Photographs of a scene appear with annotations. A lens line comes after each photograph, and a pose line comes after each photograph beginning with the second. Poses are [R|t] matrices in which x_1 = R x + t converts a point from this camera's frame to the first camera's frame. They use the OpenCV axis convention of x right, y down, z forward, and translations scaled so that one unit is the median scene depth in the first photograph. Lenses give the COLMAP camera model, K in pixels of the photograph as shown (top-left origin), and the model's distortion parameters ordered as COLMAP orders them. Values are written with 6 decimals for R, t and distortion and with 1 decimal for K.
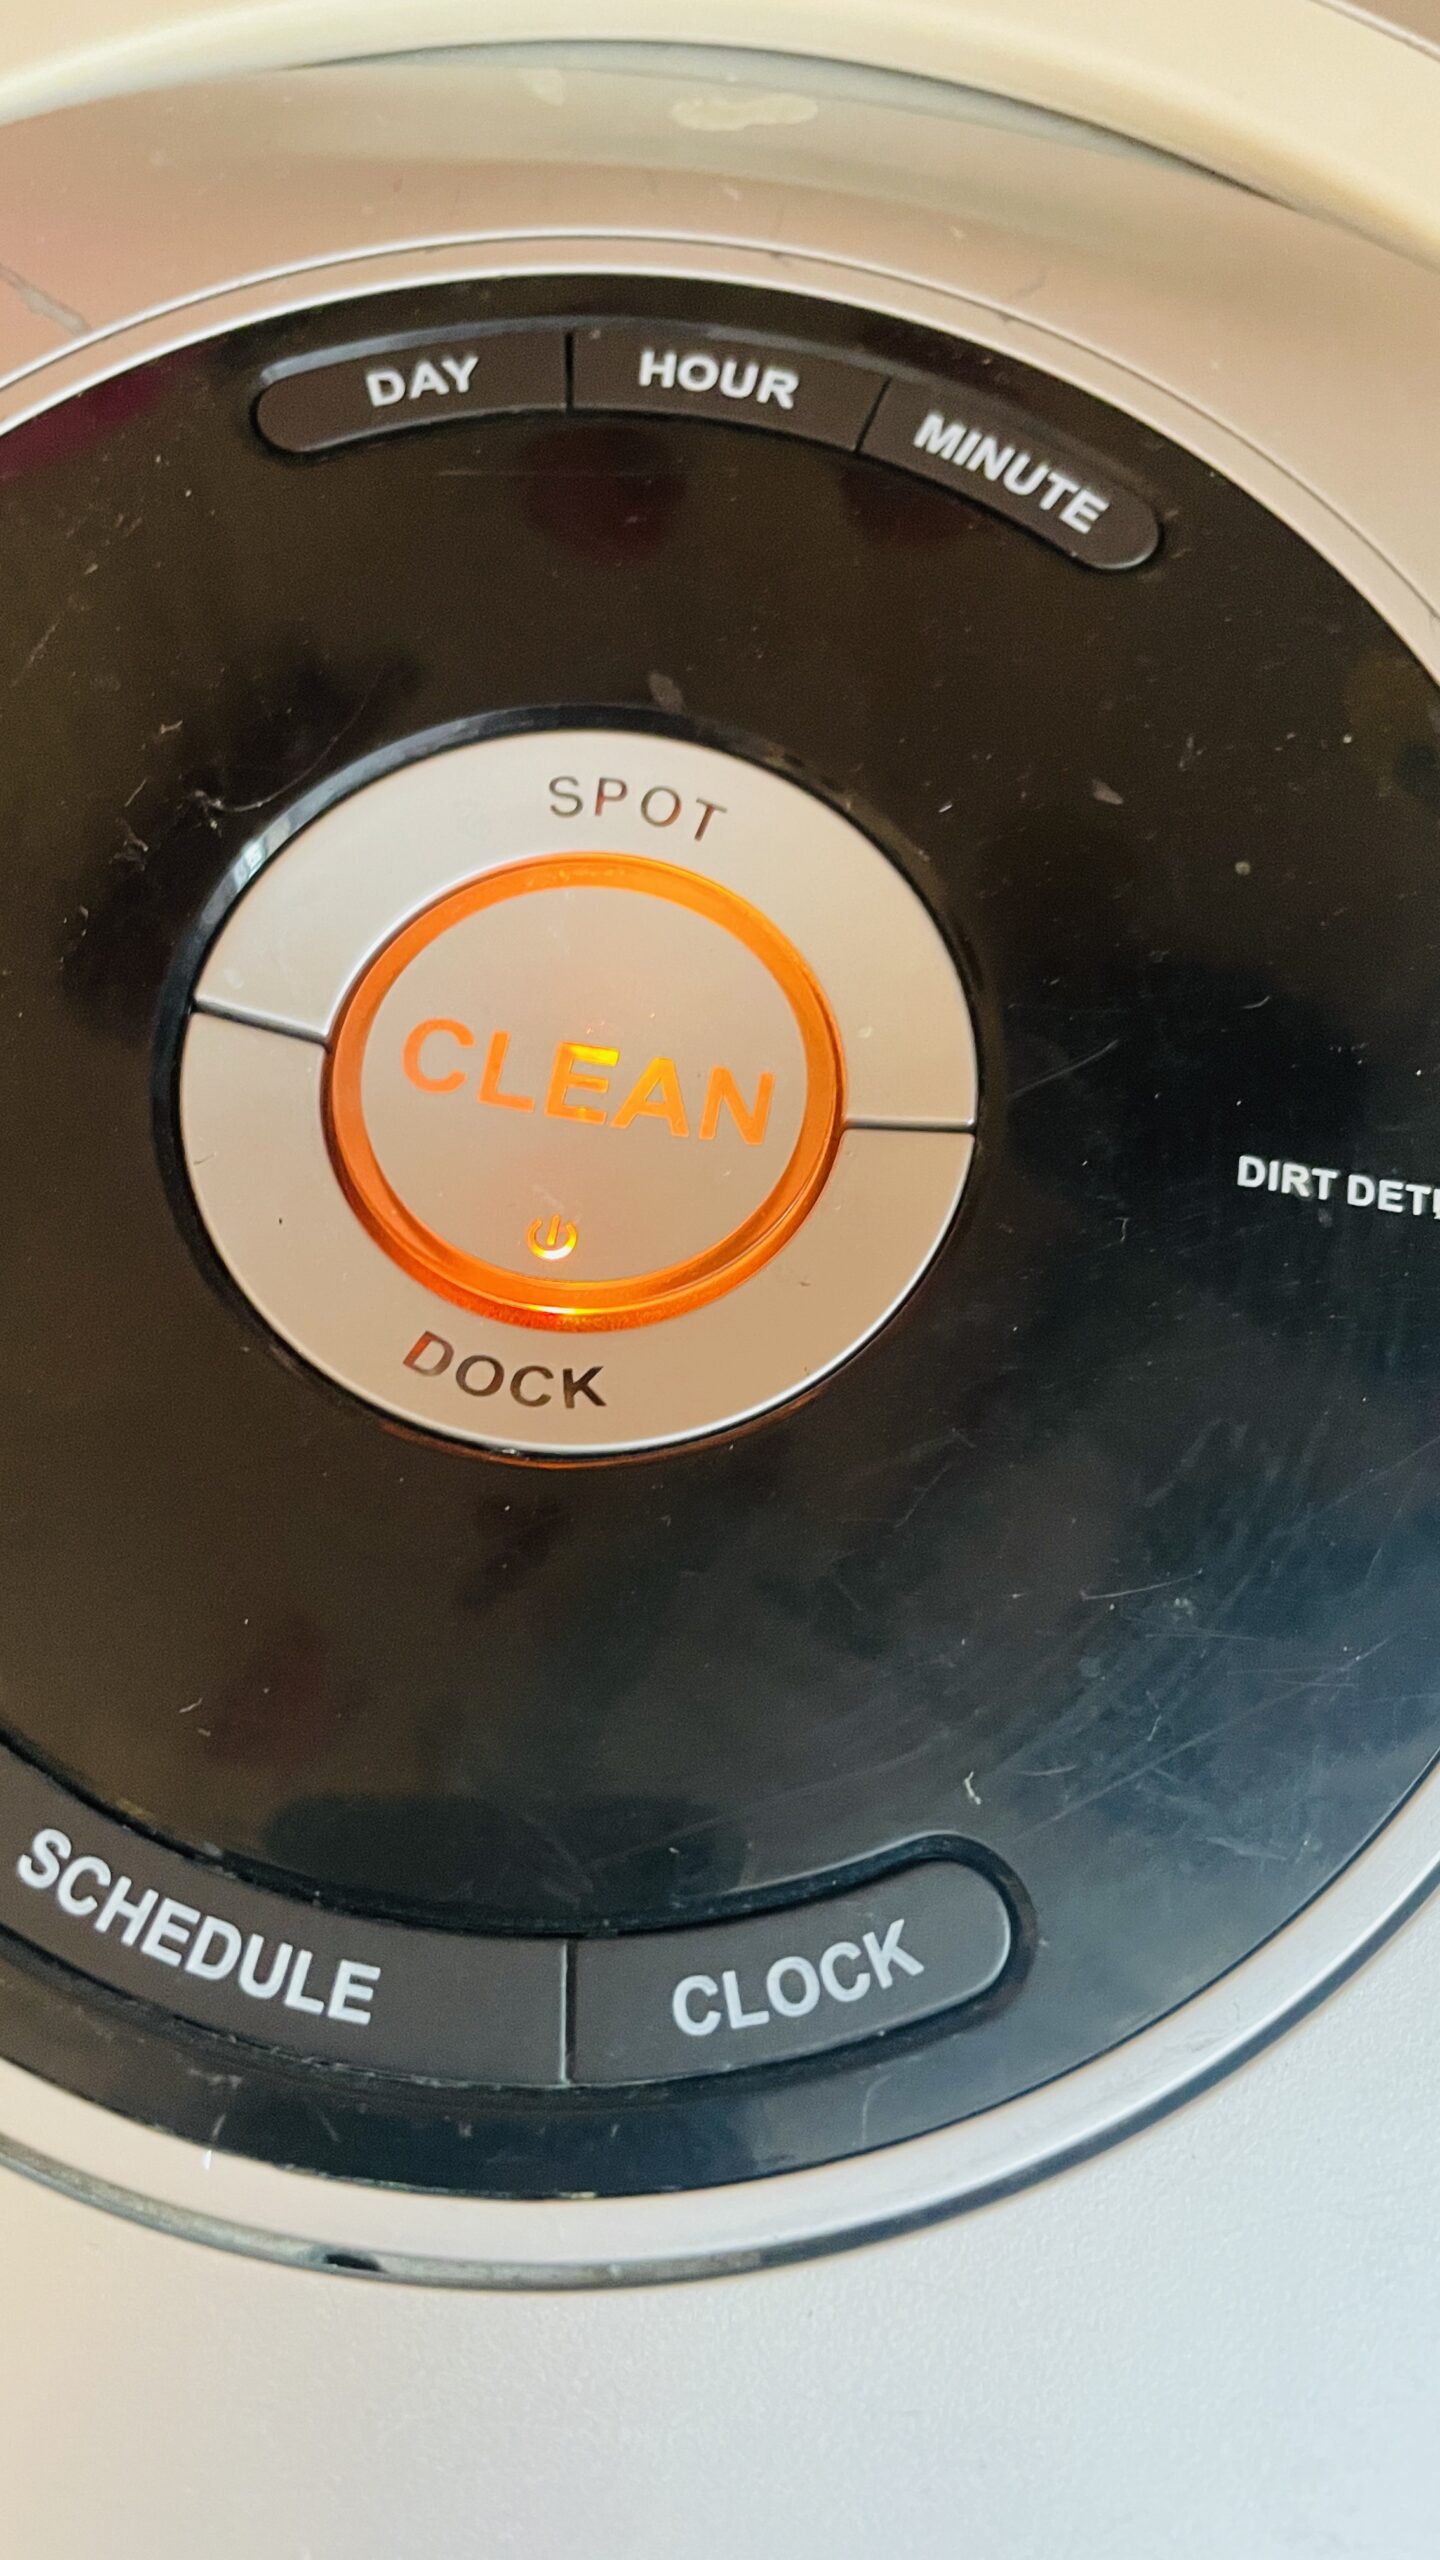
lens RADIAL K [[2034.6, 0, 720.0], [0, 2034.6, 1280.0], [0, 0, 1]] dist [-0.004841, -0.008190]
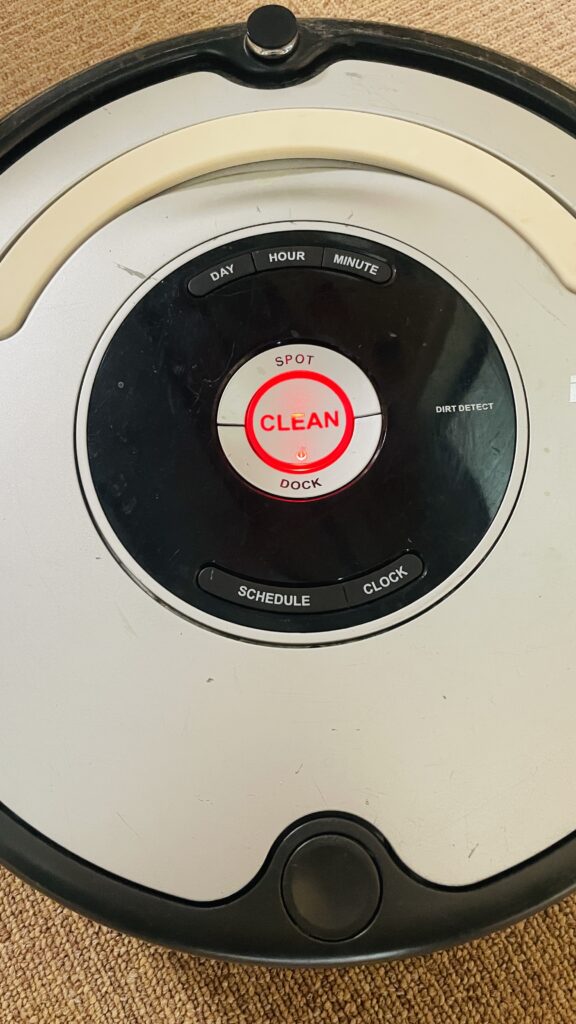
lens RADIAL K [[813.8, 0, 288.0], [0, 813.8, 512.0], [0, 0, 1]] dist [-0.004841, -0.008190]
pose [[0.974238, -0.225521, -0.000713, -0.141229], [0.224823, 0.970968, 0.081707, -0.053753], [-0.017734, -0.079762, 0.996656, -0.933771]]
